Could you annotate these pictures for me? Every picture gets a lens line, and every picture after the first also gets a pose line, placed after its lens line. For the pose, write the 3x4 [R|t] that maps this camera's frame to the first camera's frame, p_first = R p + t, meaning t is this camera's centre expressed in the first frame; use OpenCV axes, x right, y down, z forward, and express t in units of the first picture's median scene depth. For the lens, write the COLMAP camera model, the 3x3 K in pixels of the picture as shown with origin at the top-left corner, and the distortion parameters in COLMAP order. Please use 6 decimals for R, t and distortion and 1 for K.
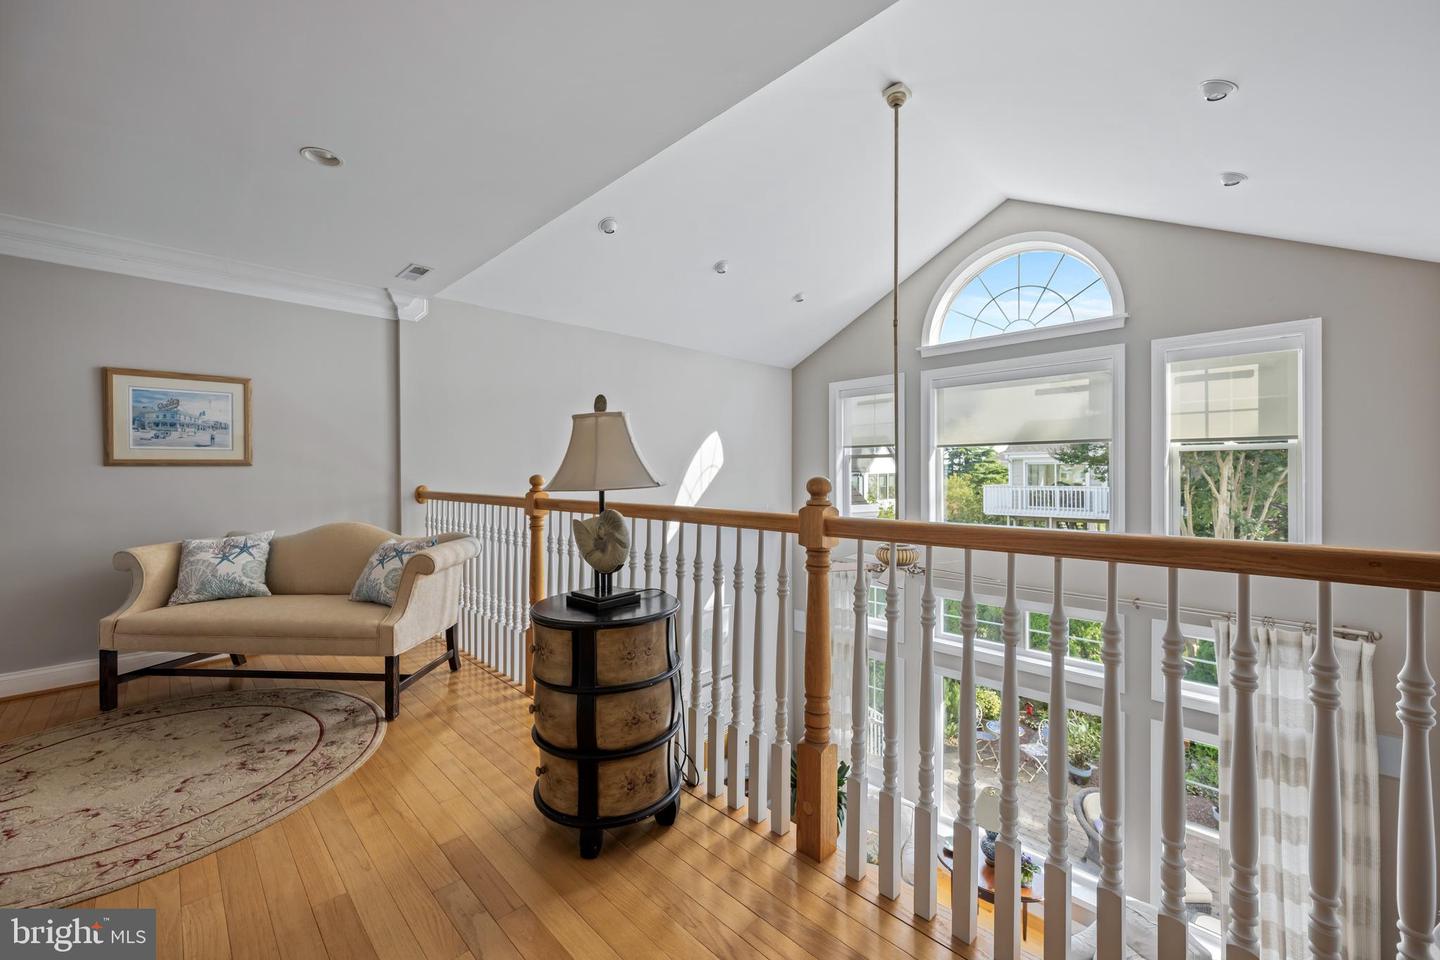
lens RADIAL K [[600.3, 0, 720.0], [0, 600.3, 480.0], [0, 0, 1]] dist [0.002371, 0.000866]
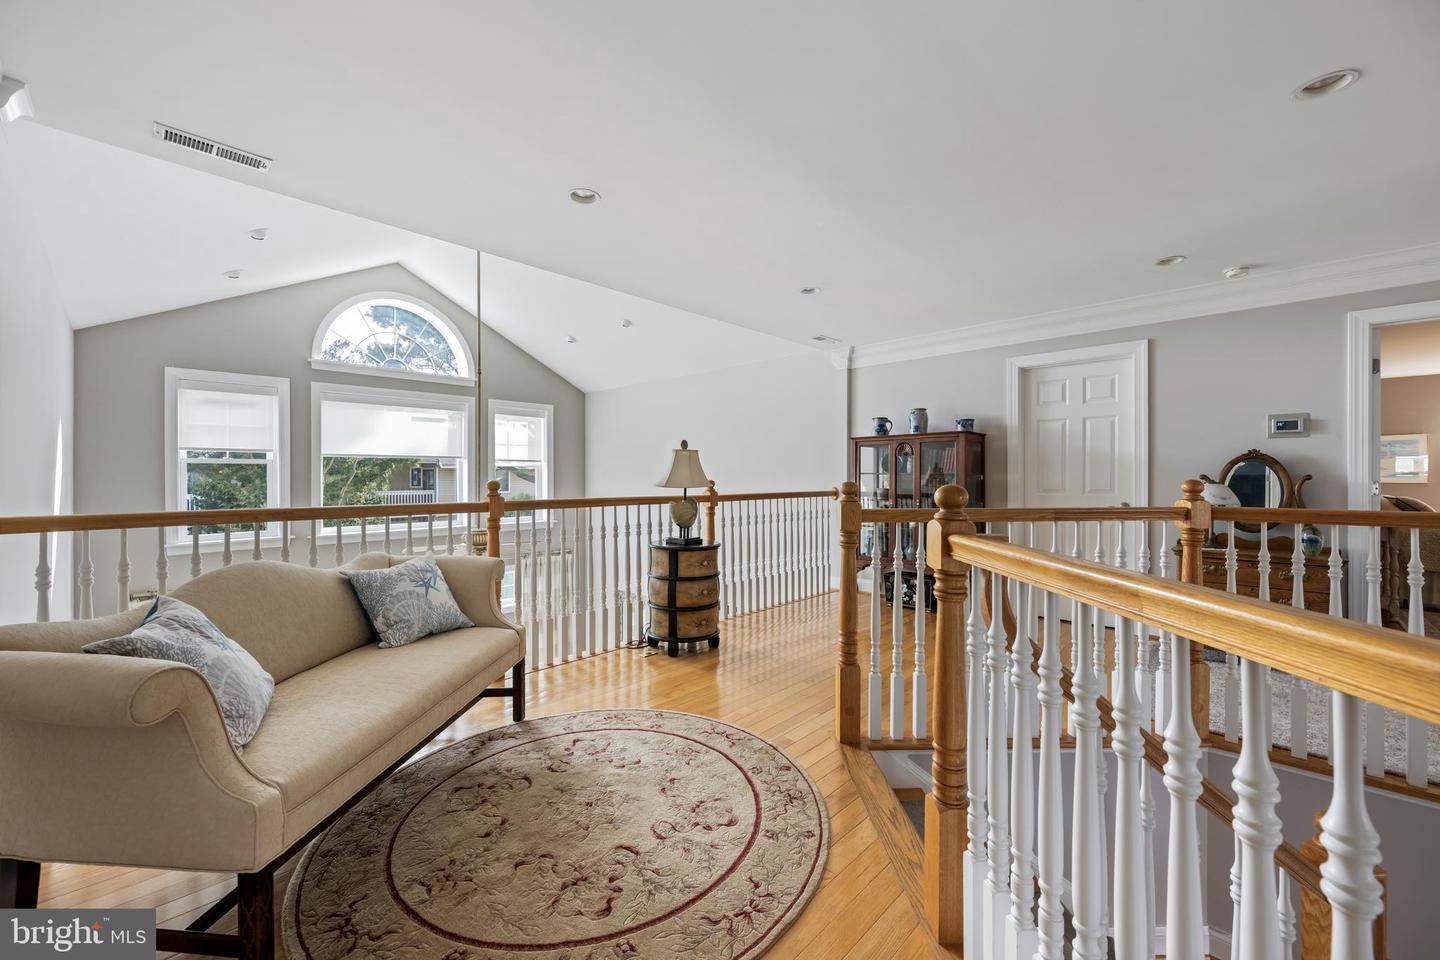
lens RADIAL K [[600.3, 0, 720.0], [0, 600.3, 480.0], [0, 0, 1]] dist [0.002371, 0.000866]
pose [[-0.023937, -0.000589, 0.999713, -1.568549], [0.008529, 0.999963, 0.000793, -0.009428], [-0.999677, 0.008545, -0.023931, 0.686272]]
